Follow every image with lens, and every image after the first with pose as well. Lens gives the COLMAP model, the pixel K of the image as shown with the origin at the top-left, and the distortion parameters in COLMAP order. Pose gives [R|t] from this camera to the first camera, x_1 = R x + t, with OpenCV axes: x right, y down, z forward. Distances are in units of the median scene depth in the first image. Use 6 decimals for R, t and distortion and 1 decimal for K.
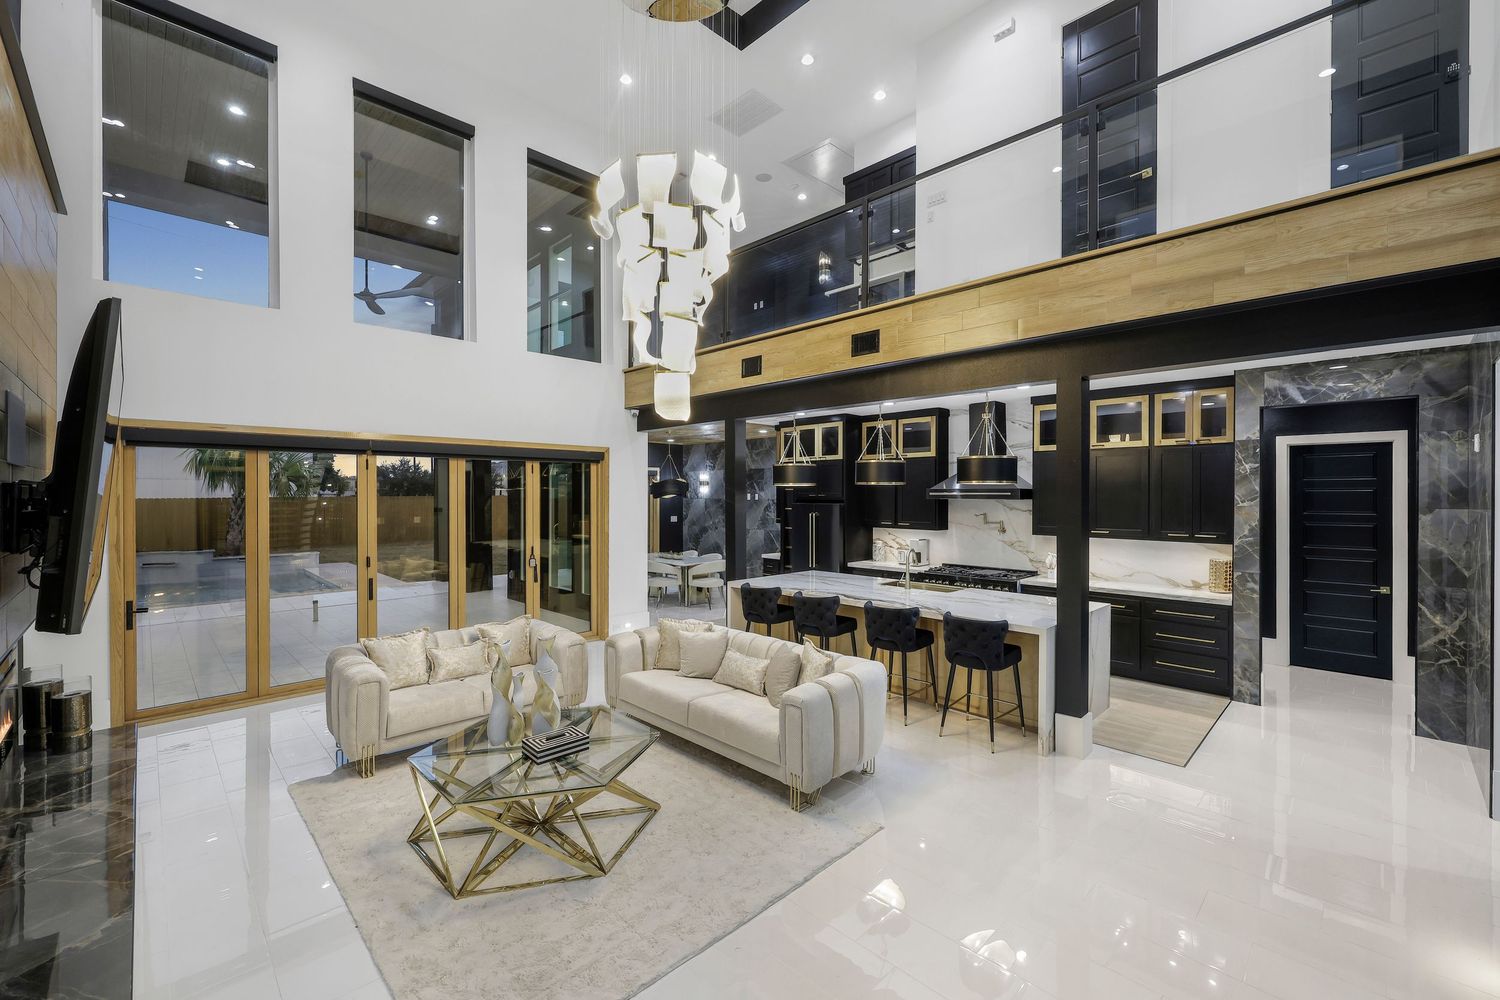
lens RADIAL K [[619.1, 0, 734.2], [0, 619.1, 492.6], [0, 0, 1]] dist [0.000649, 0.000123]
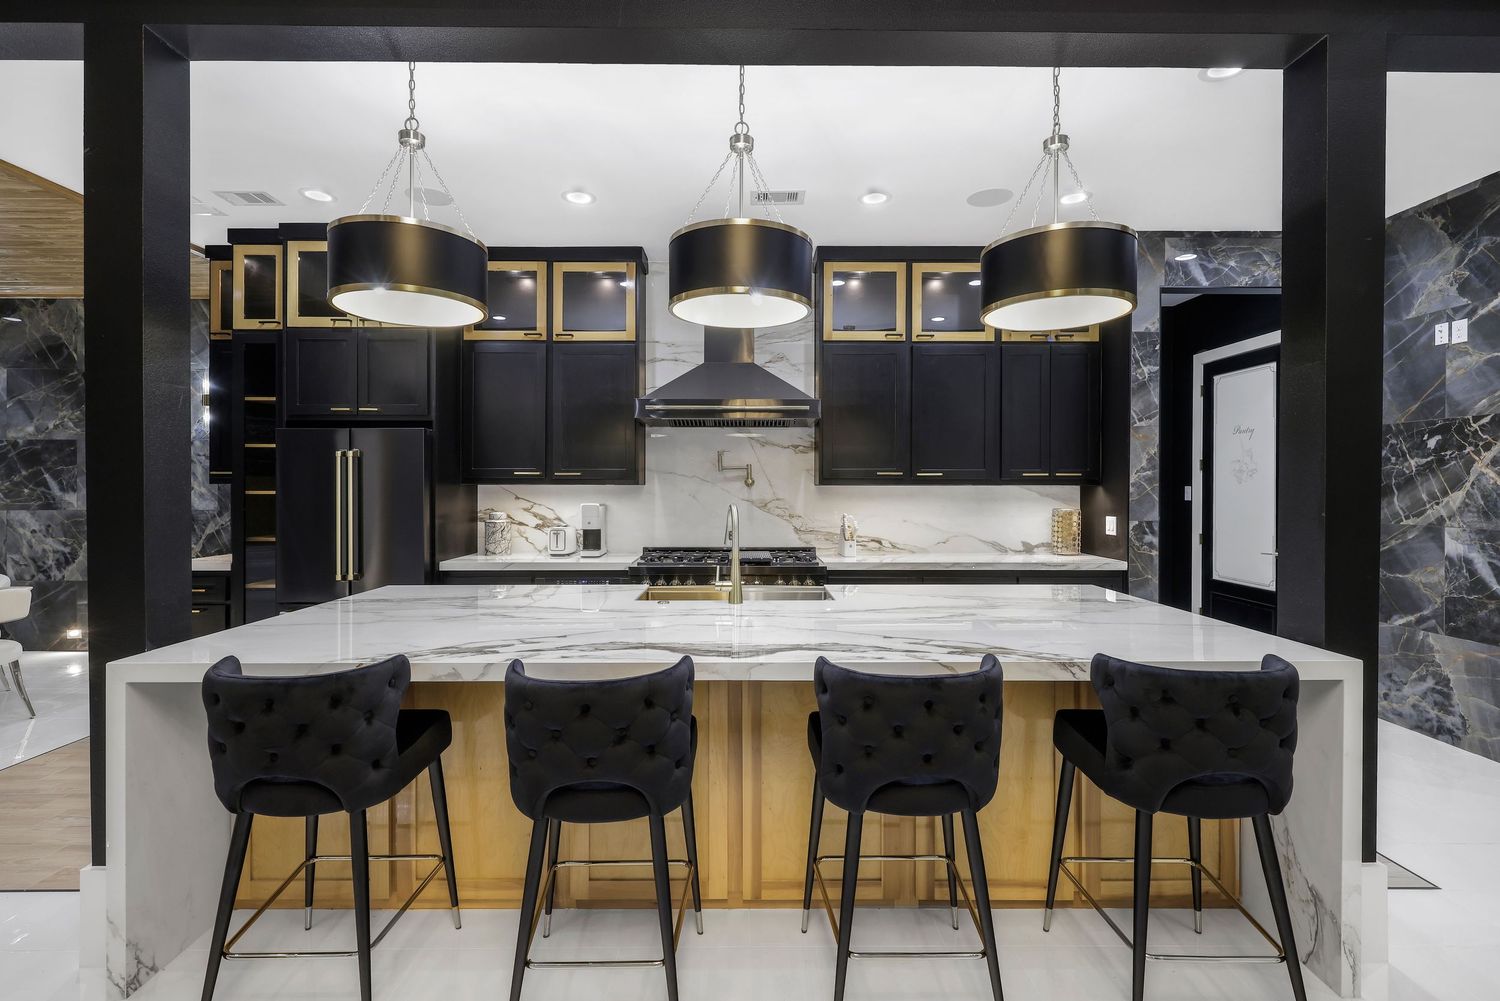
lens RADIAL K [[693.0, 0, 743.3], [0, 693.0, 488.8], [0, 0, 1]] dist [-0.000326, 0.000175]
pose [[0.679186, 0.000023, 0.733966, -0.050037], [-0.004729, 0.999979, 0.004345, 0.080342], [-0.733951, -0.006422, 0.679172, 0.703326]]
